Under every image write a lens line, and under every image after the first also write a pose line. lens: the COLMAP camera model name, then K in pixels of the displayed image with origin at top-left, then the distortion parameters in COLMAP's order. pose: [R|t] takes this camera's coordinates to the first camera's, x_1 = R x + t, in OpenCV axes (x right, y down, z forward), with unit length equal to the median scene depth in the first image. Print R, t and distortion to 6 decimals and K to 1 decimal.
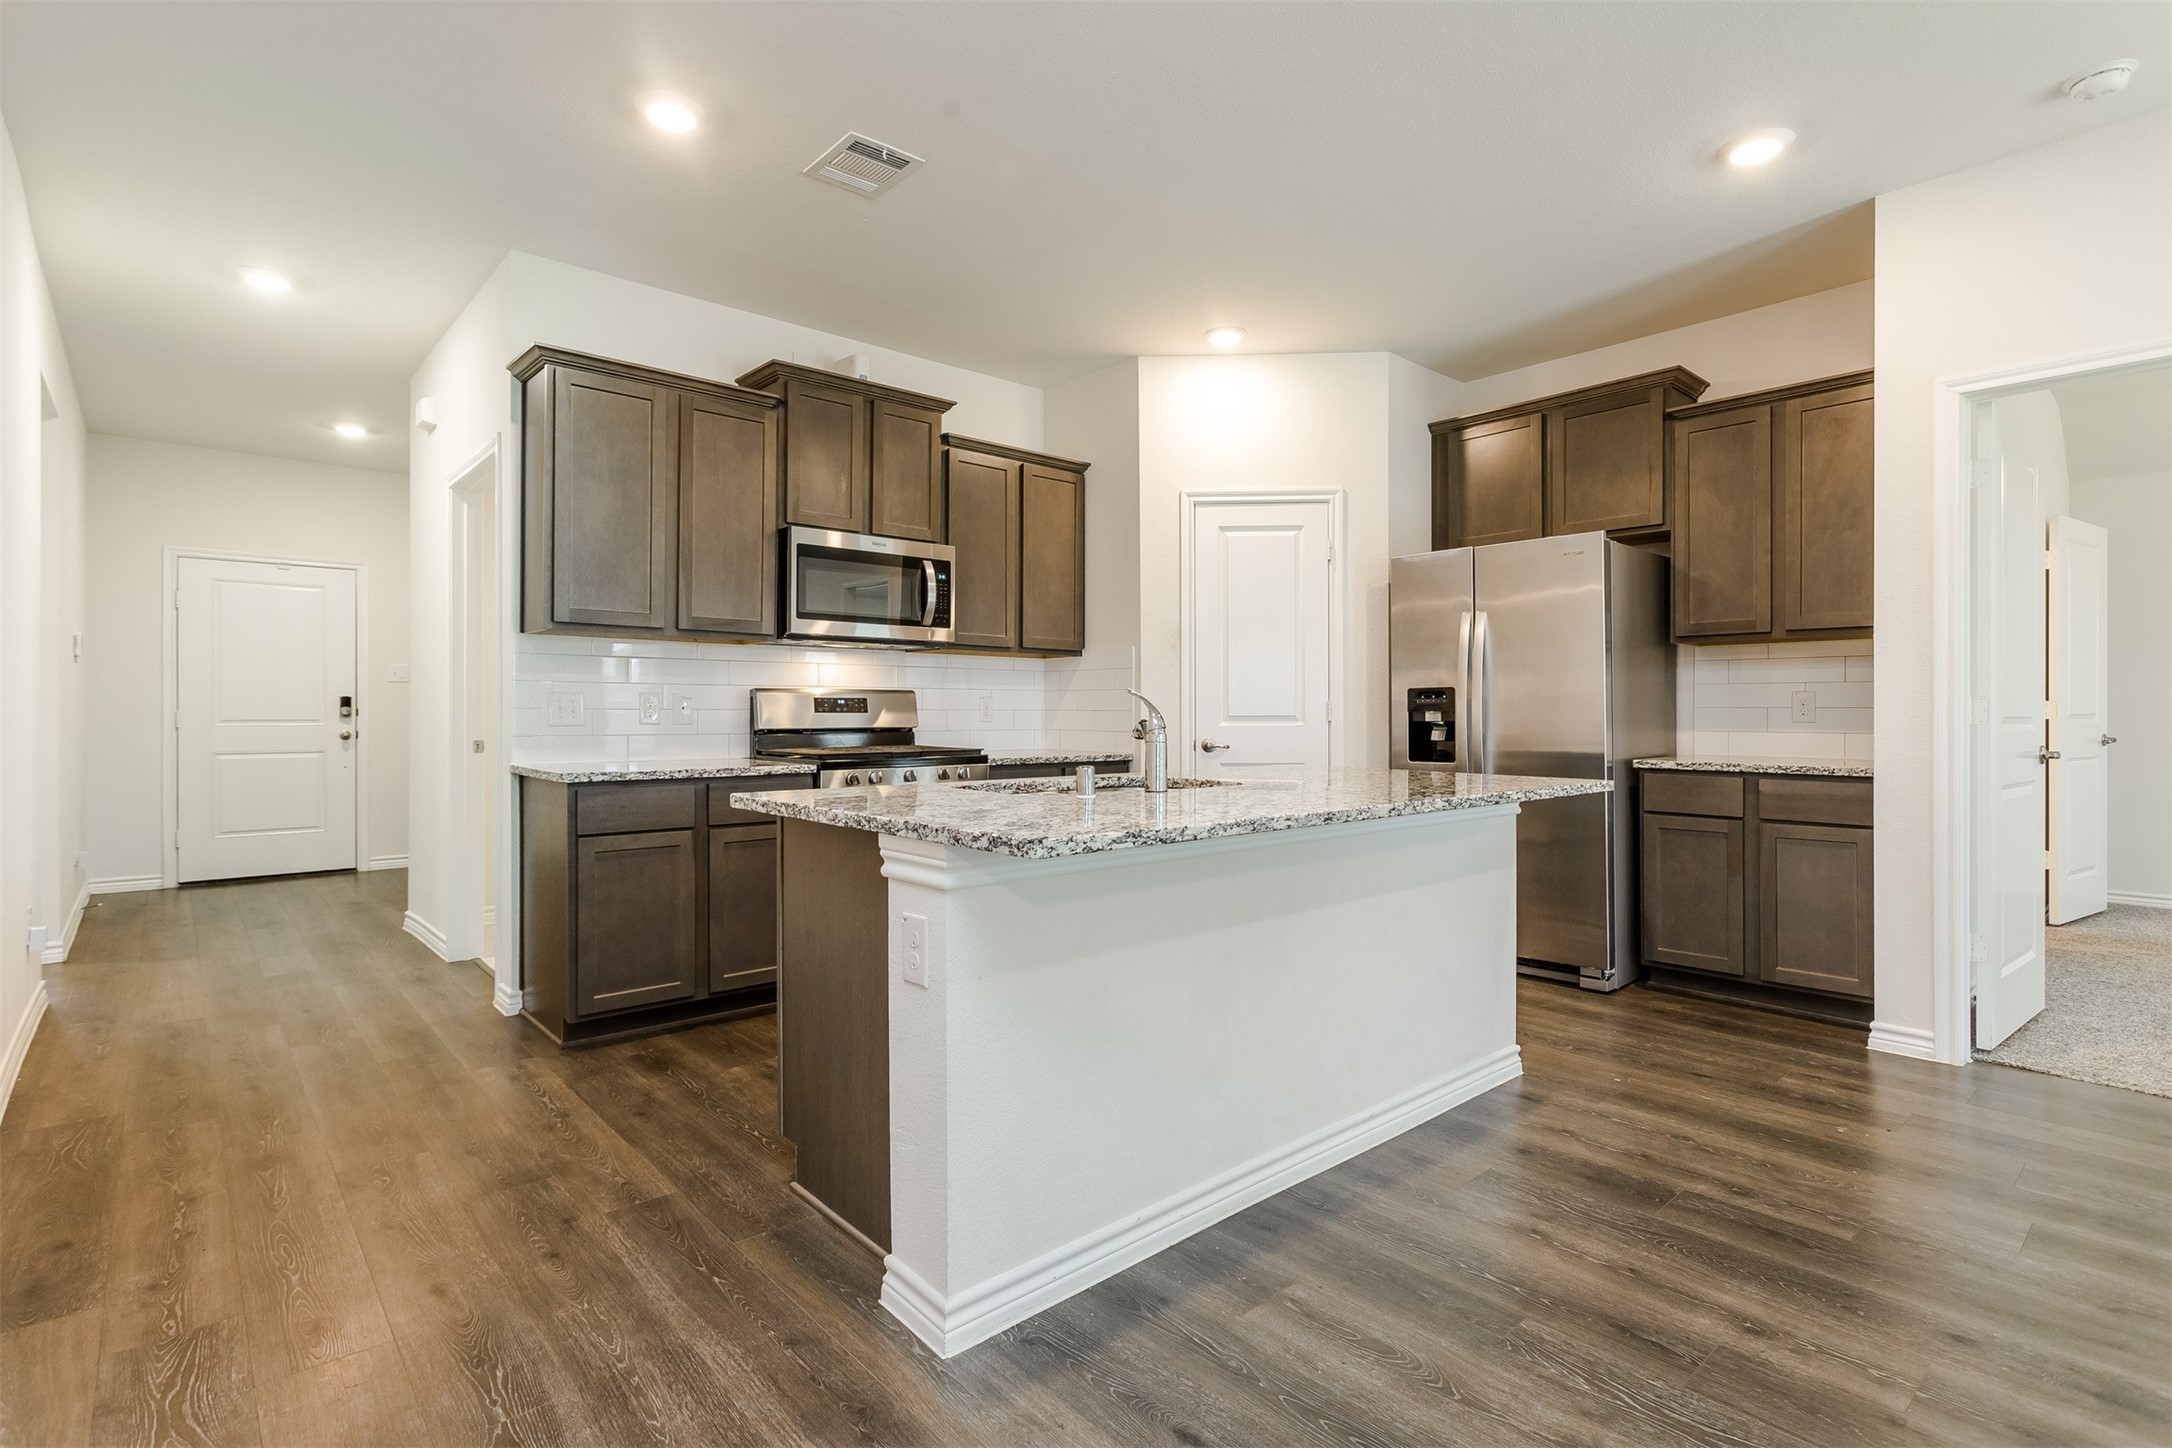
lens RADIAL K [[1045.2, 0, 1082.6], [0, 1045.2, 715.3], [0, 0, 1]] dist [0.004300, 0.000377]
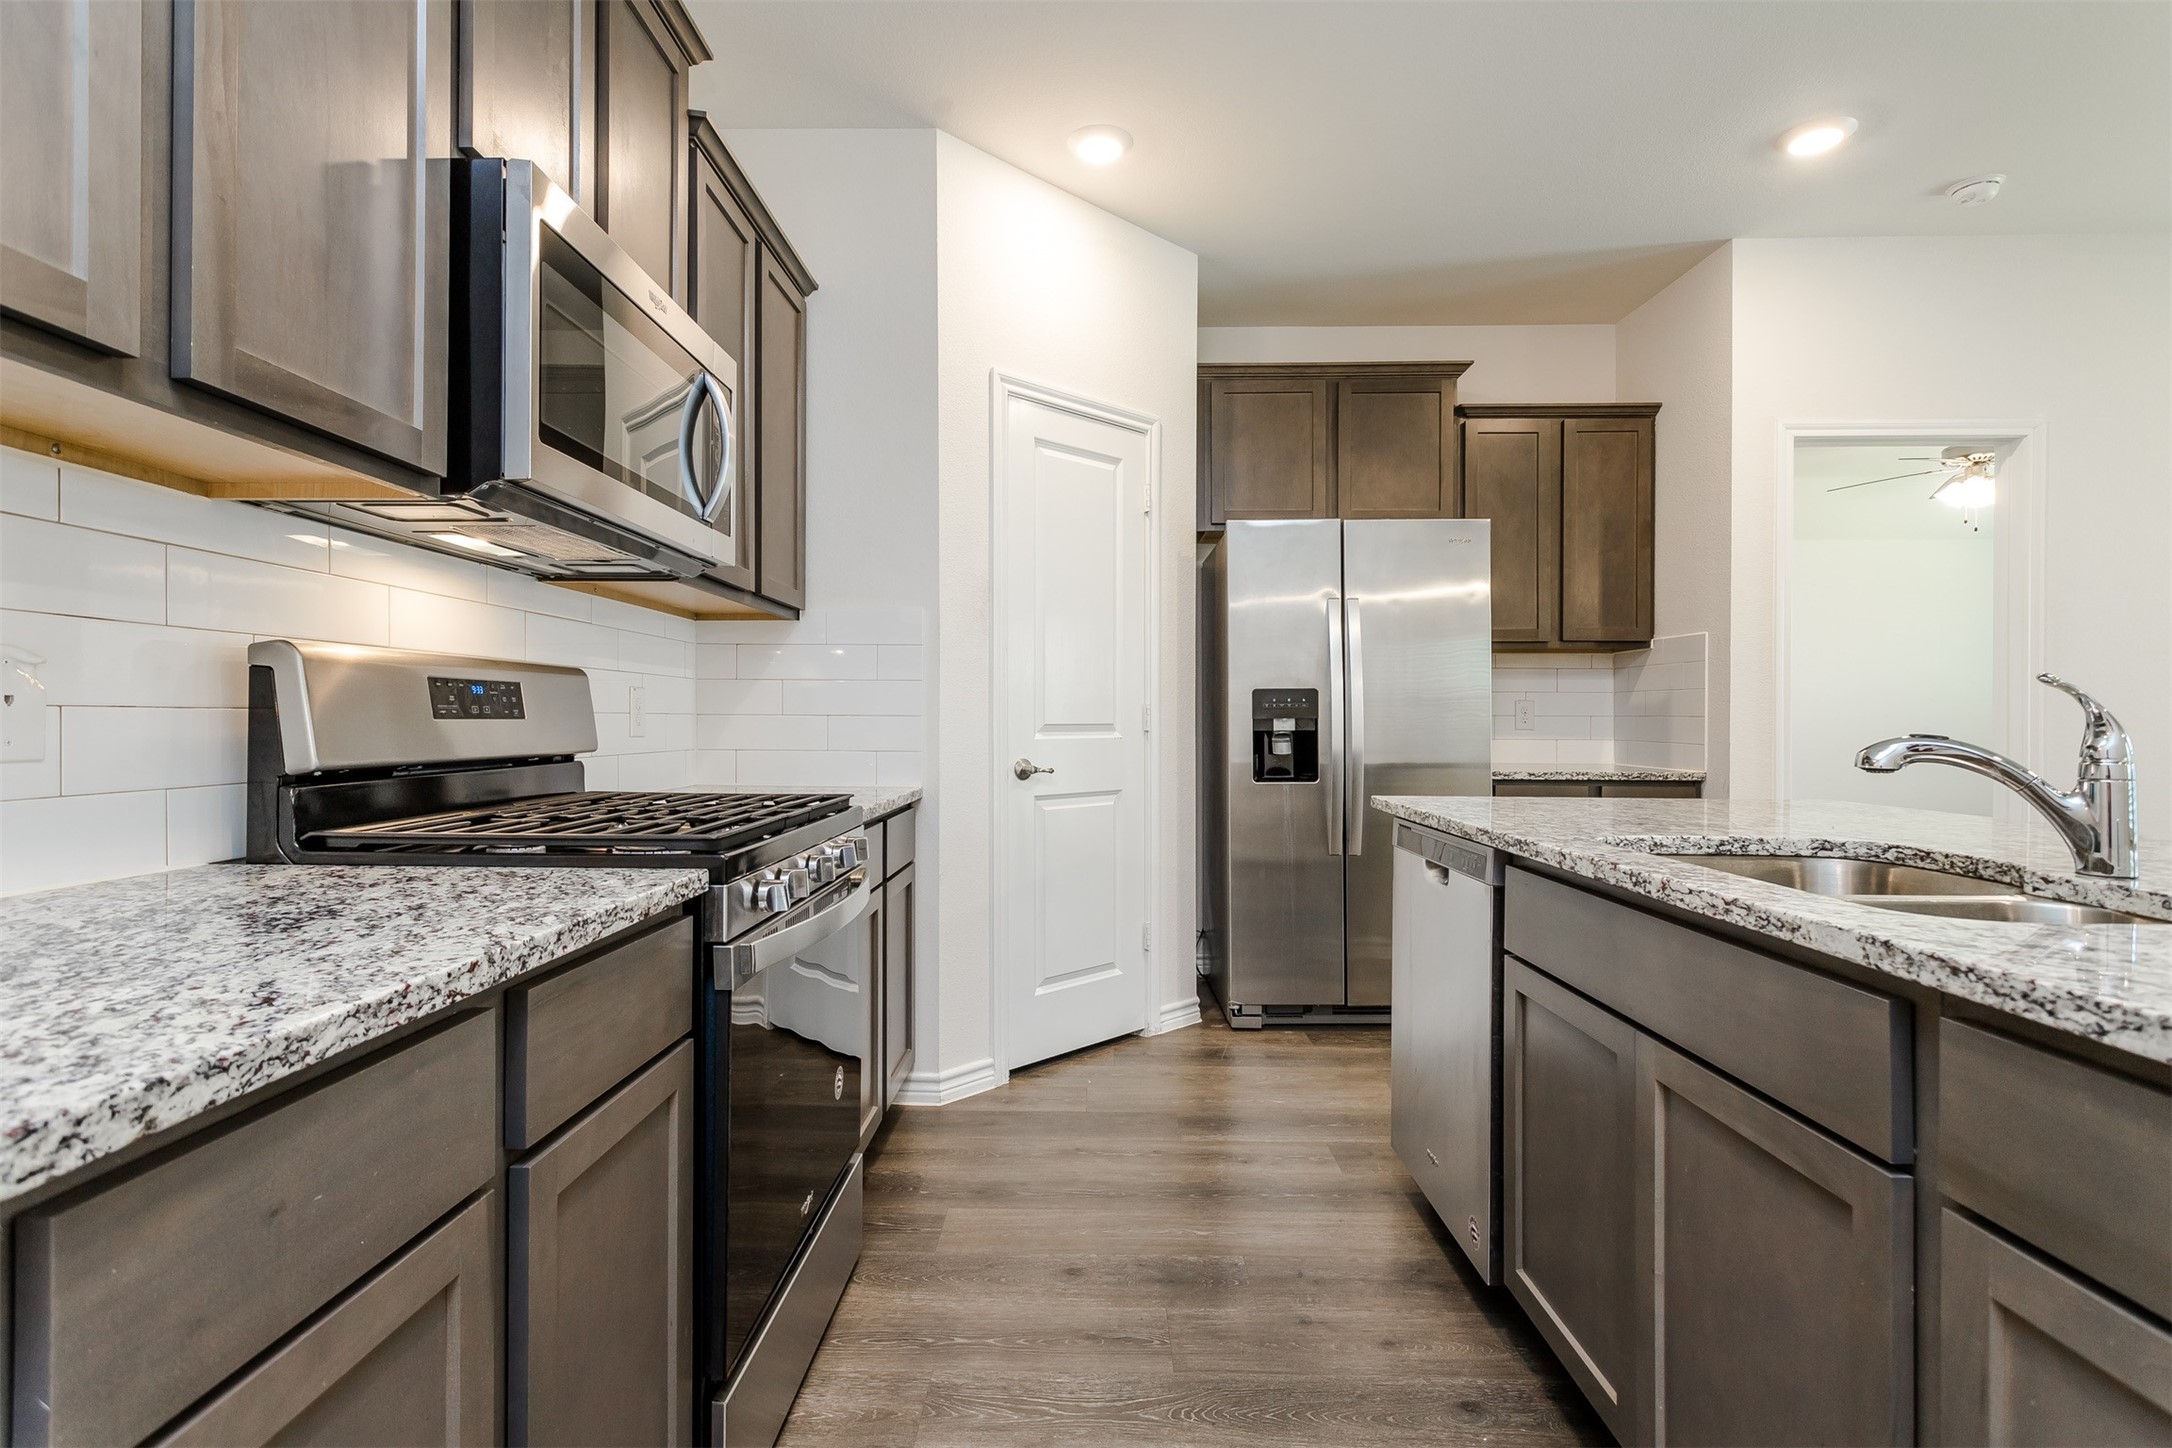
lens RADIAL K [[1045.2, 0, 1079.5], [0, 1045.2, 719.5], [0, 0, 1]] dist [0.004300, 0.000377]
pose [[0.682925, 0.001317, 0.730487, -0.355959], [0.000418, 0.999998, -0.002194, -0.000958], [-0.730488, 0.001804, 0.682923, 0.568153]]
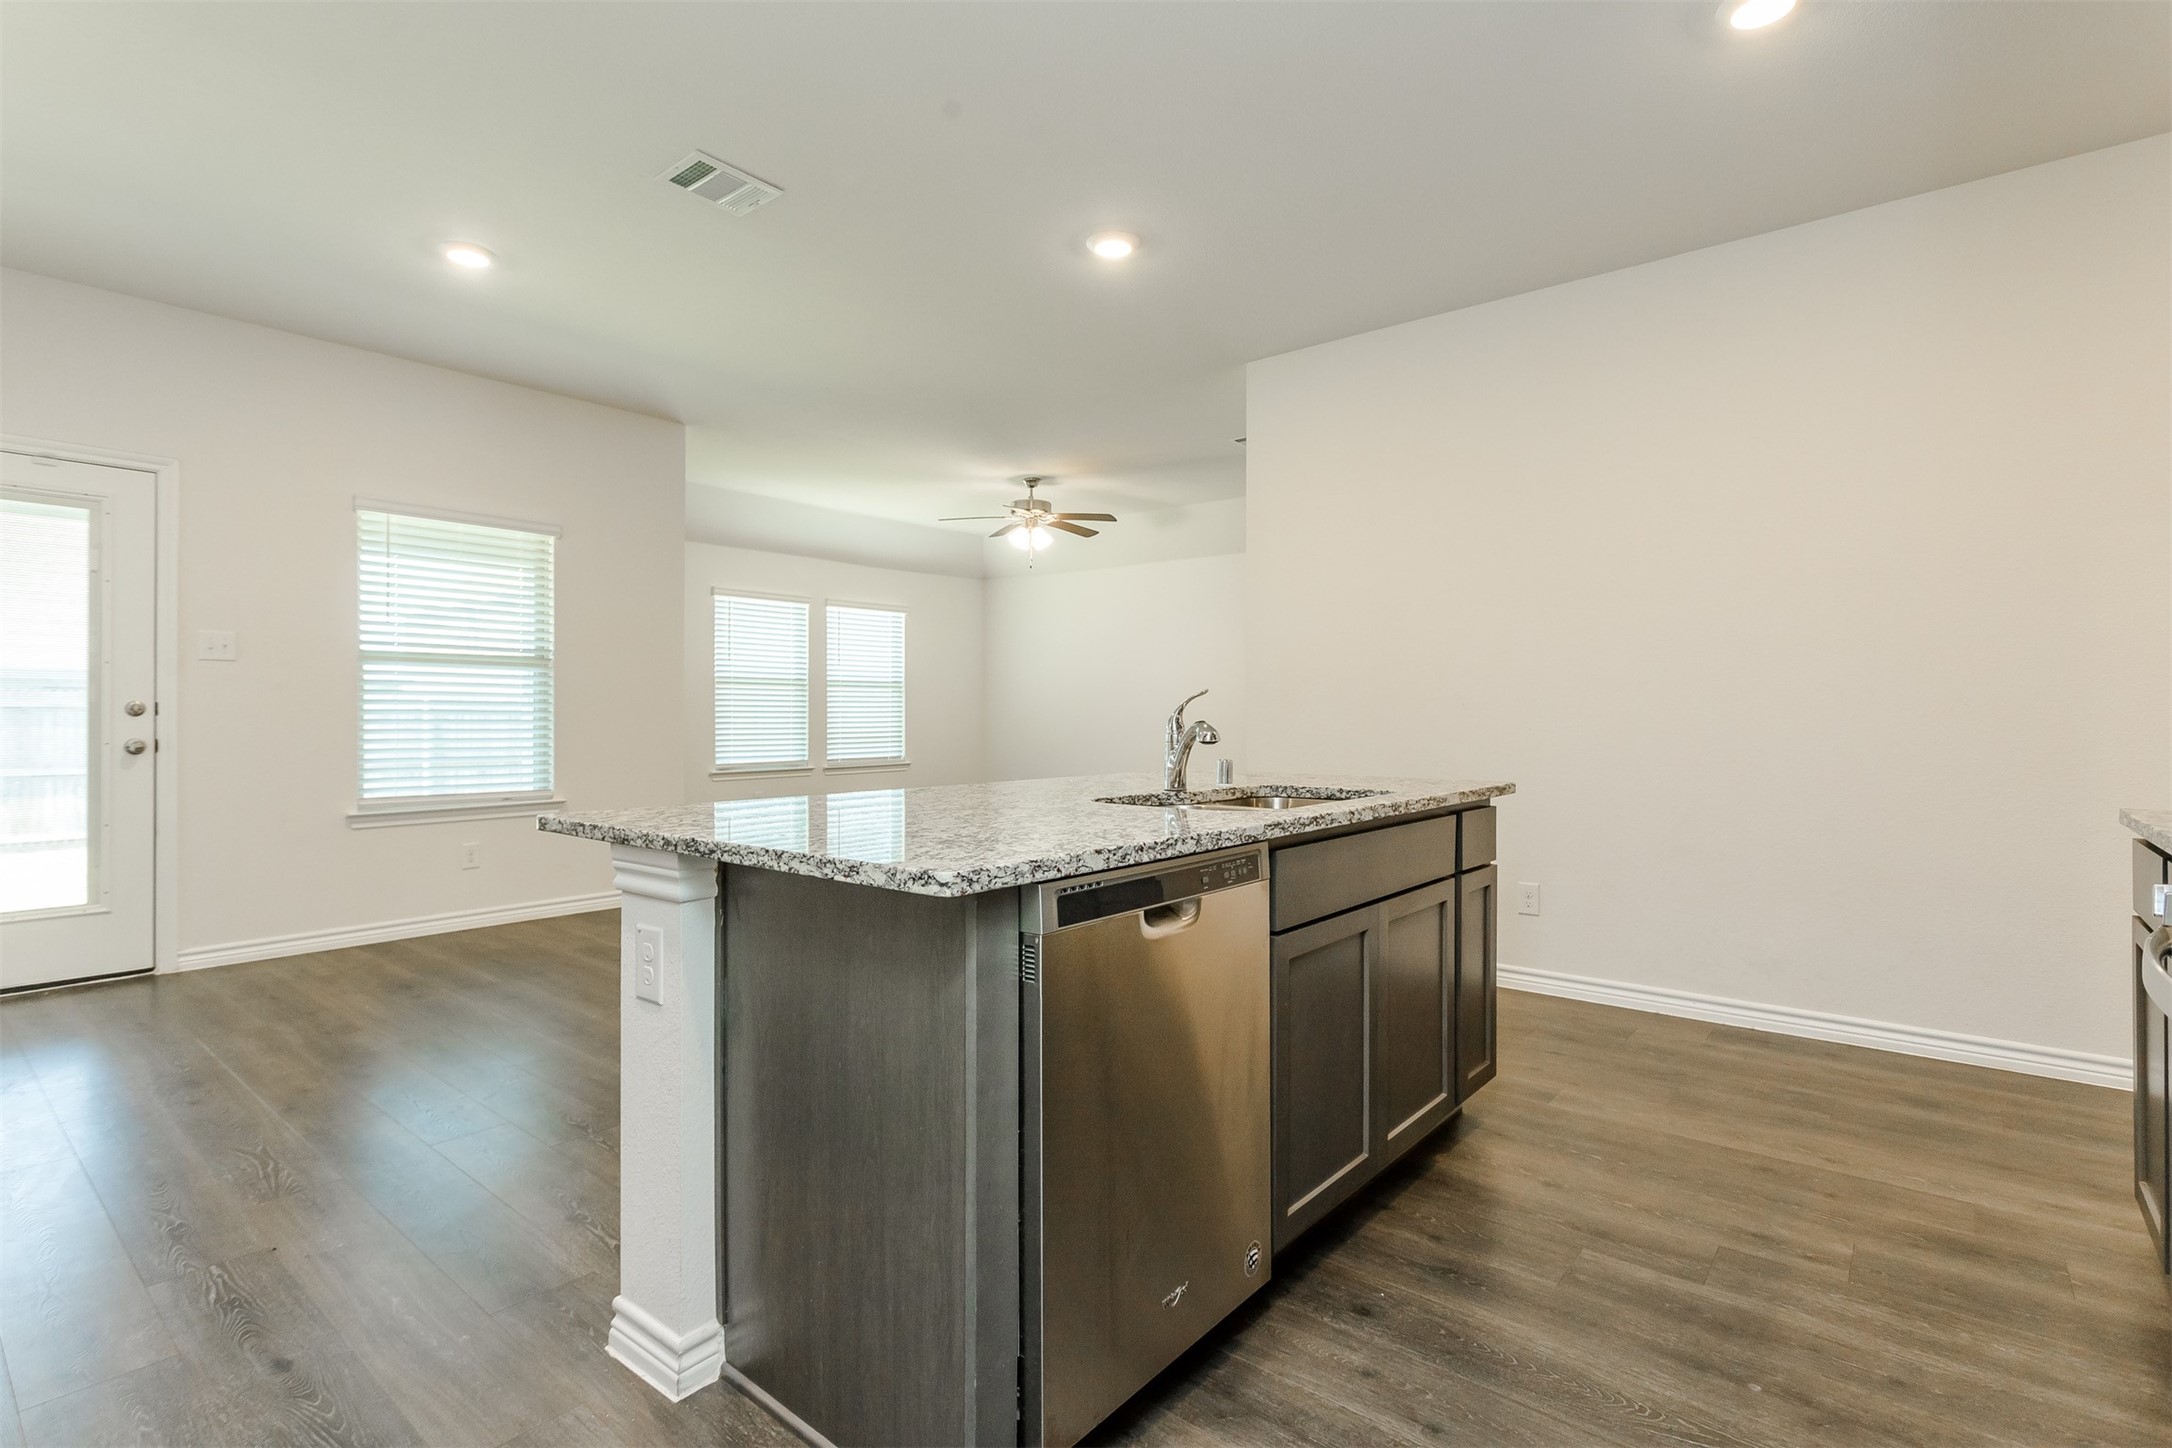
lens RADIAL K [[1045.2, 0, 1070.2], [0, 1045.2, 719.6], [0, 0, 1]] dist [0.004300, 0.000377]
pose [[-0.990177, 0.003037, -0.139786, 0.172536], [0.002471, 0.999988, 0.004218, -0.001548], [0.139797, 0.003831, -0.990173, 1.111023]]
